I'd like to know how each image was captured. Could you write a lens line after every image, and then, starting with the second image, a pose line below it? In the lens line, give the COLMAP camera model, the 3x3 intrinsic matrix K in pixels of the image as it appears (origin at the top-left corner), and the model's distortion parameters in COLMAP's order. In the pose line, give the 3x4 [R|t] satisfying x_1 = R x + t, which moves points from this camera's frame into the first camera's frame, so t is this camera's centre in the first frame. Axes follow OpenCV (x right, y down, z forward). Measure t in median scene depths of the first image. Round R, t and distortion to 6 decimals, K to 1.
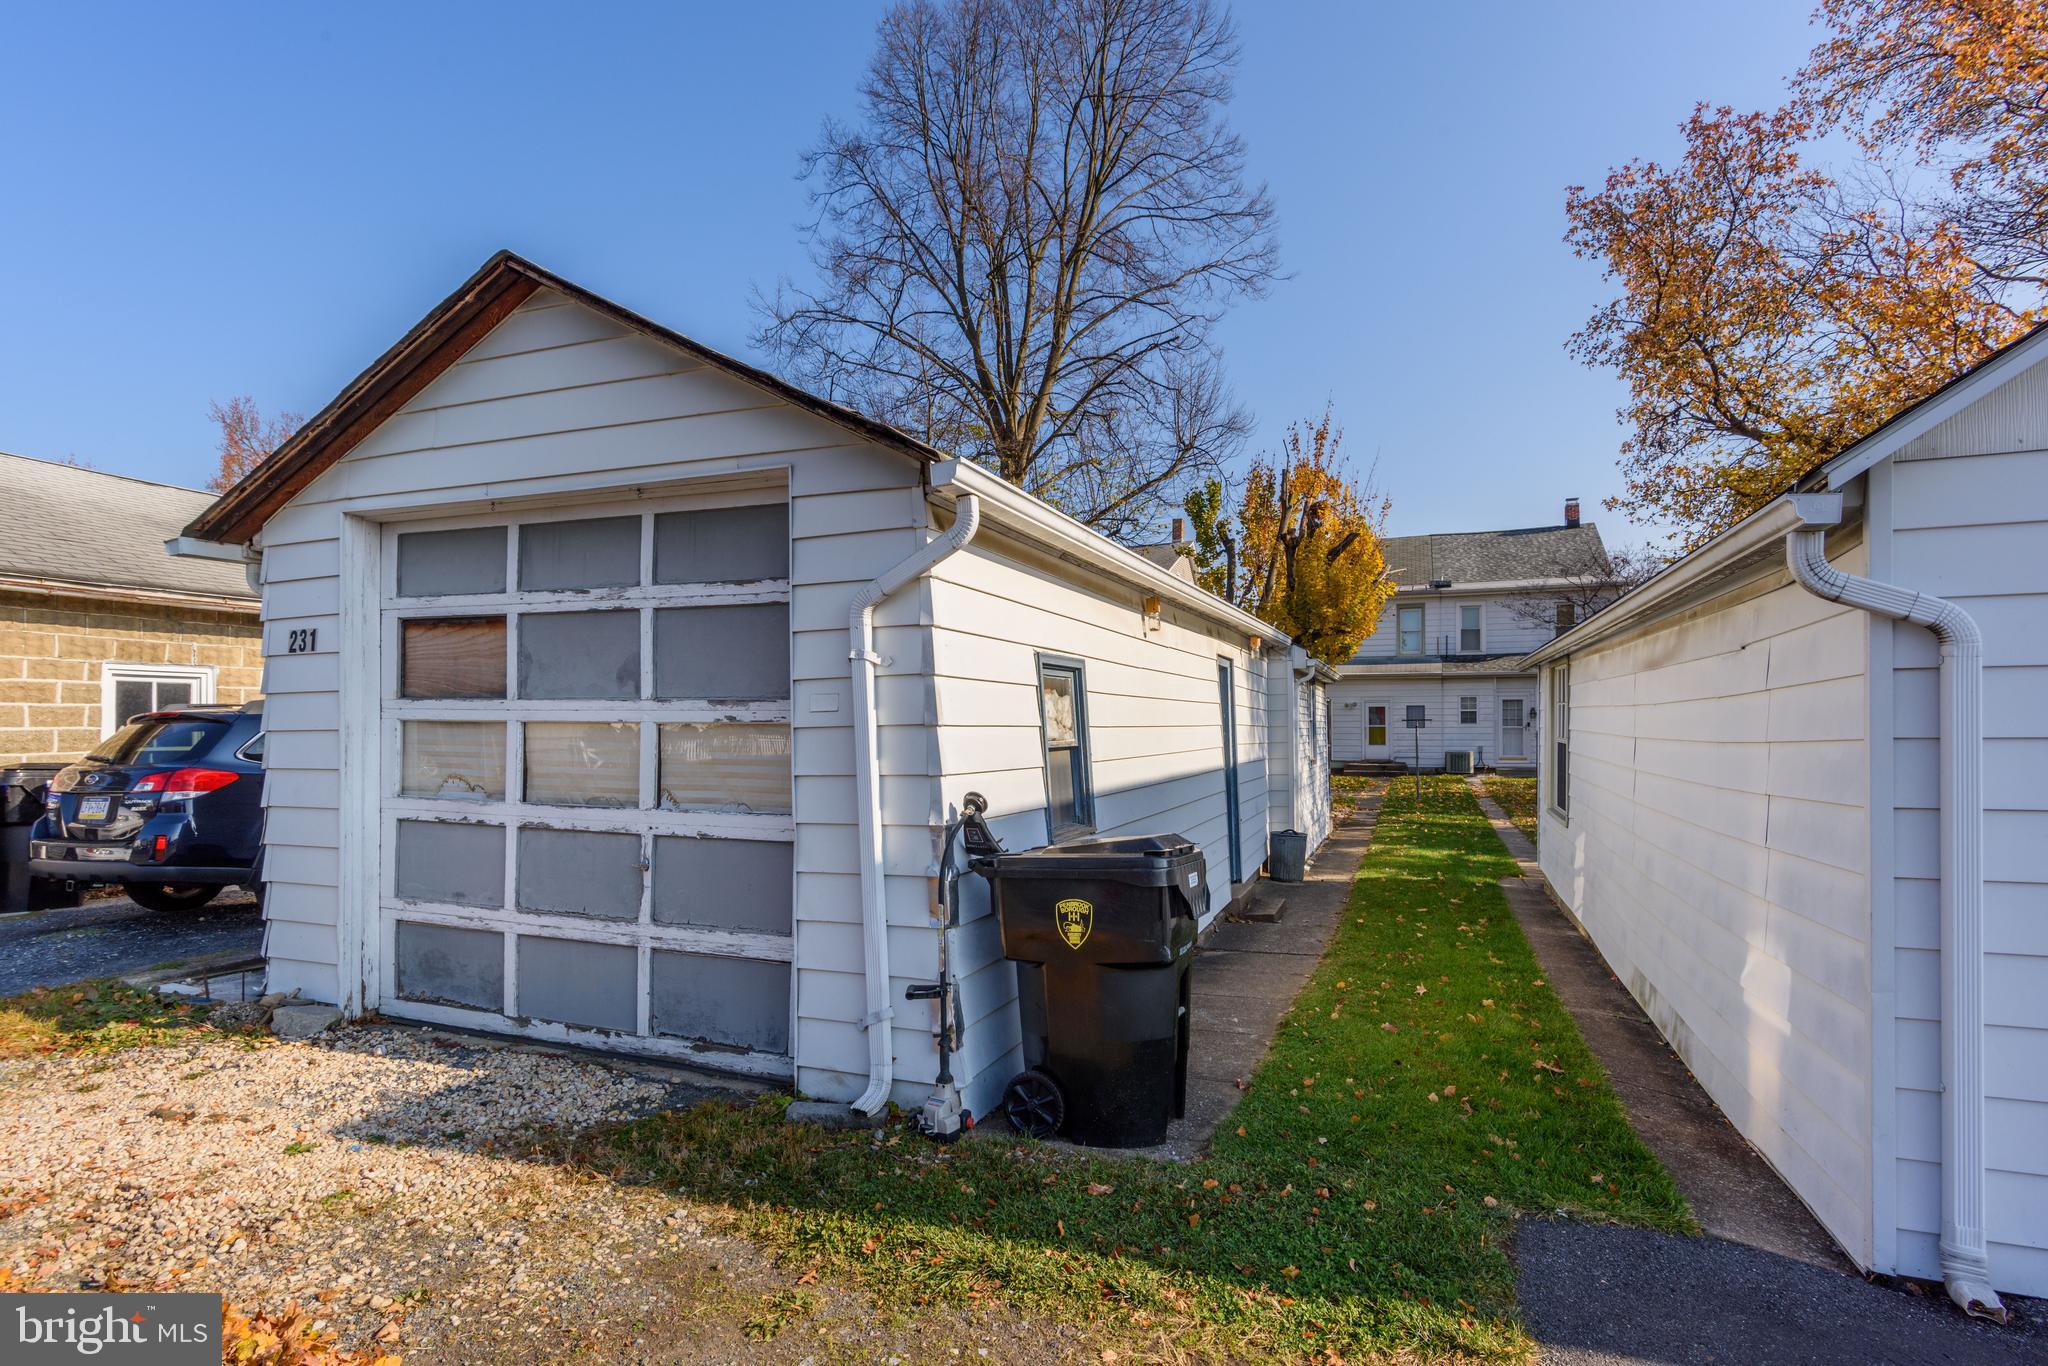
lens RADIAL K [[1047.3, 0, 1022.4], [0, 1047.3, 705.6], [0, 0, 1]] dist [0.003559, 0.000244]
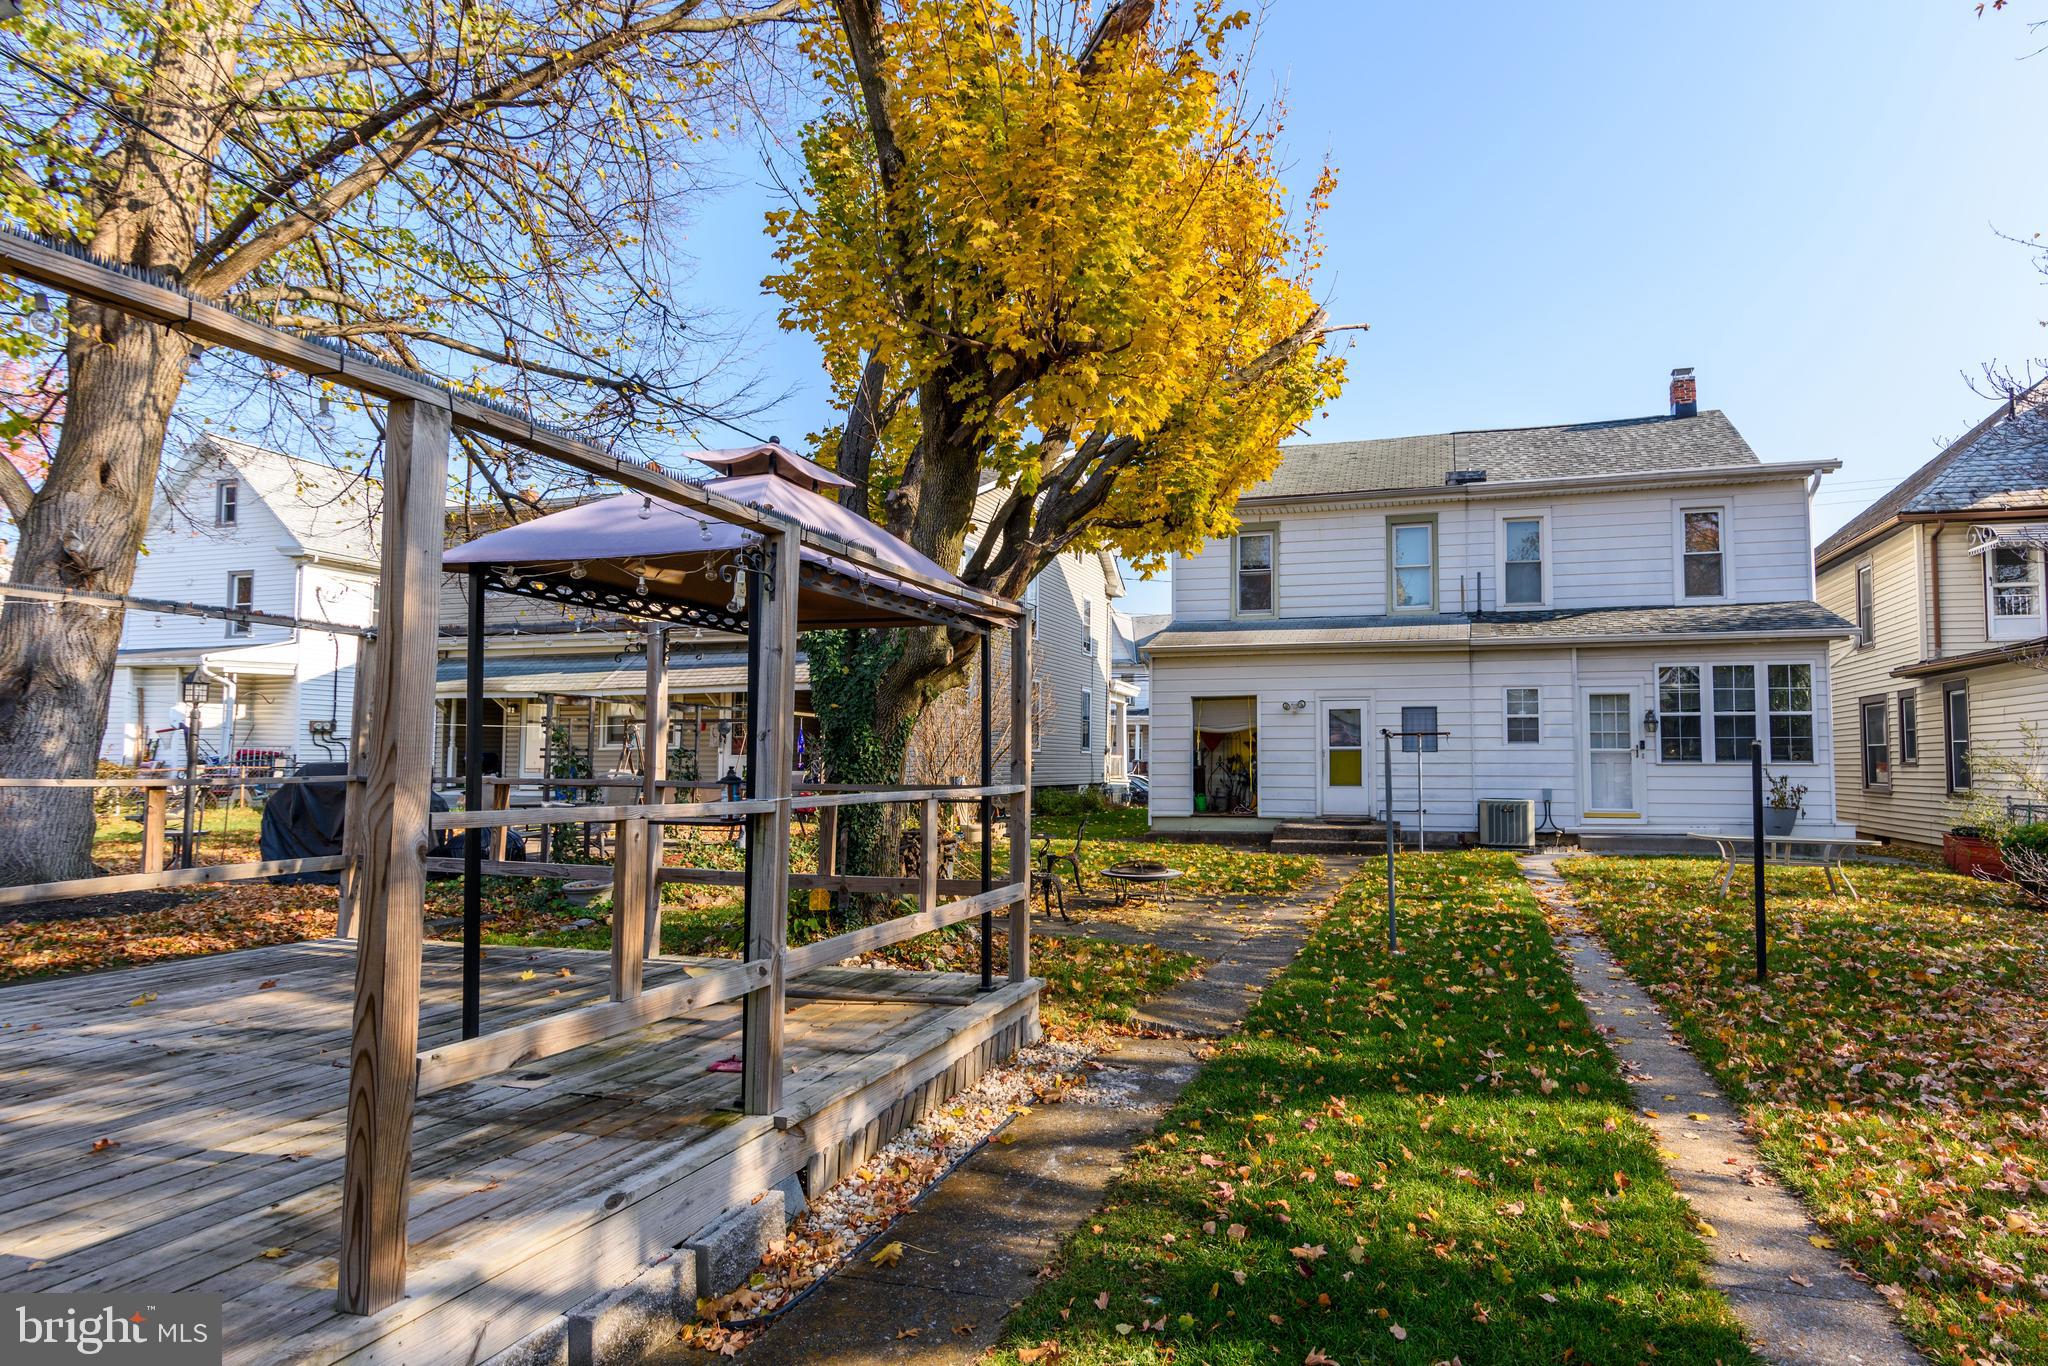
lens RADIAL K [[1004.1, 0, 1195.4], [0, 1004.1, 679.2], [0, 0, 1]] dist [0.001067, 0.000003]
pose [[0.995041, 0.013204, 0.098584, 0.224330], [-0.006701, 0.997796, -0.066011, 0.019314], [-0.099239, 0.065023, 0.992937, 0.541567]]
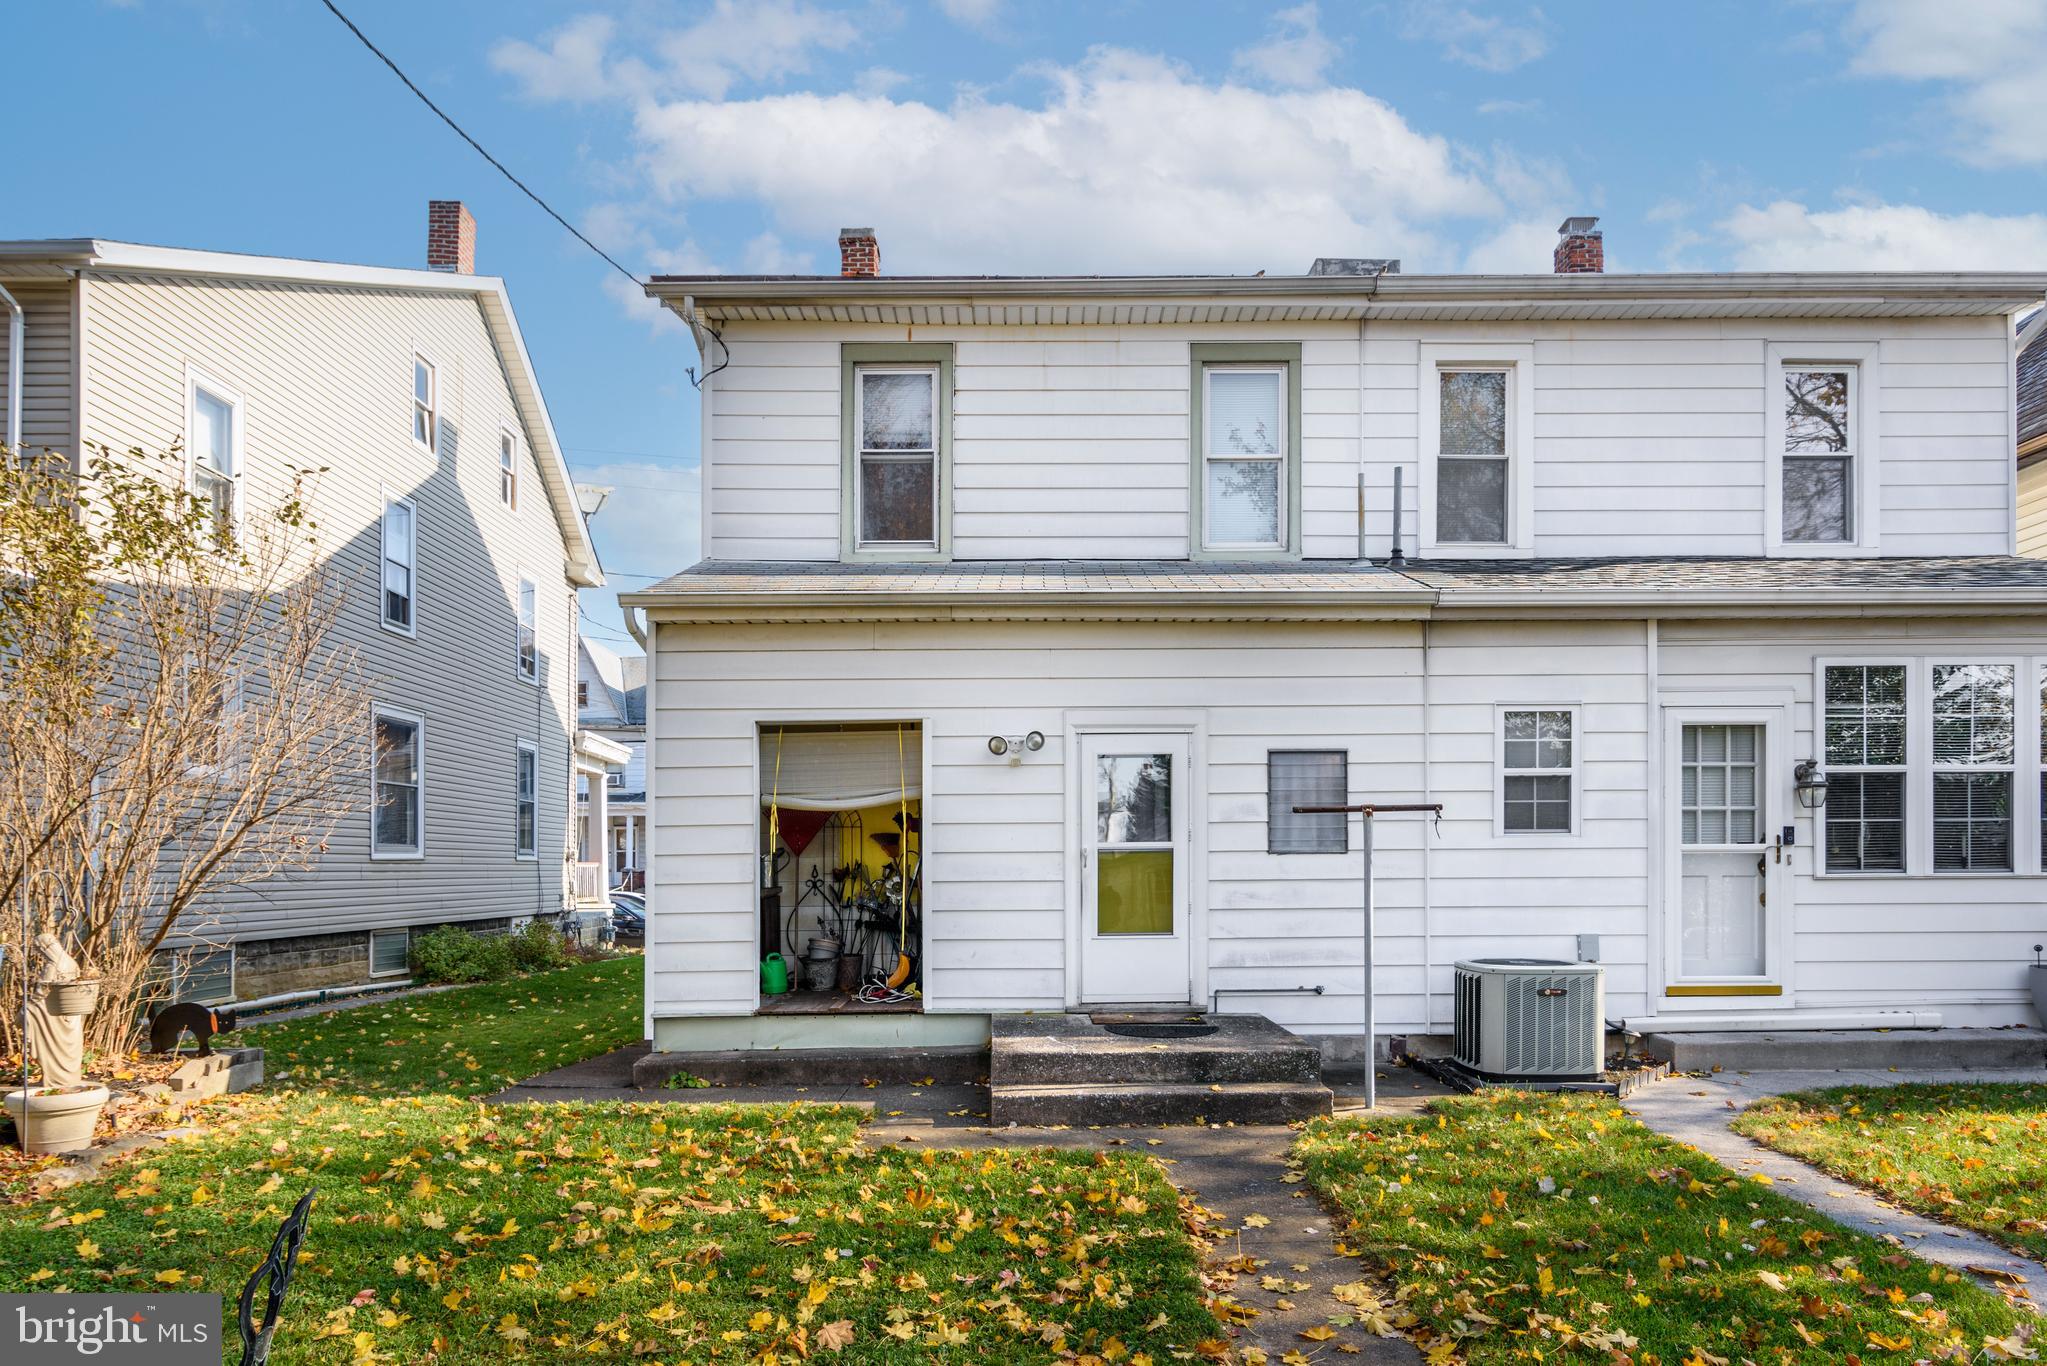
lens RADIAL K [[1158.9, 0, 1035.8], [0, 1158.9, 822.7], [0, 0, 1]] dist [-0.003554, -0.001120]
pose [[0.929569, 0.011596, 0.368466, 0.238321], [-0.002628, 0.999688, -0.024830, 0.021257], [-0.368639, 0.022113, 0.929310, 0.807241]]
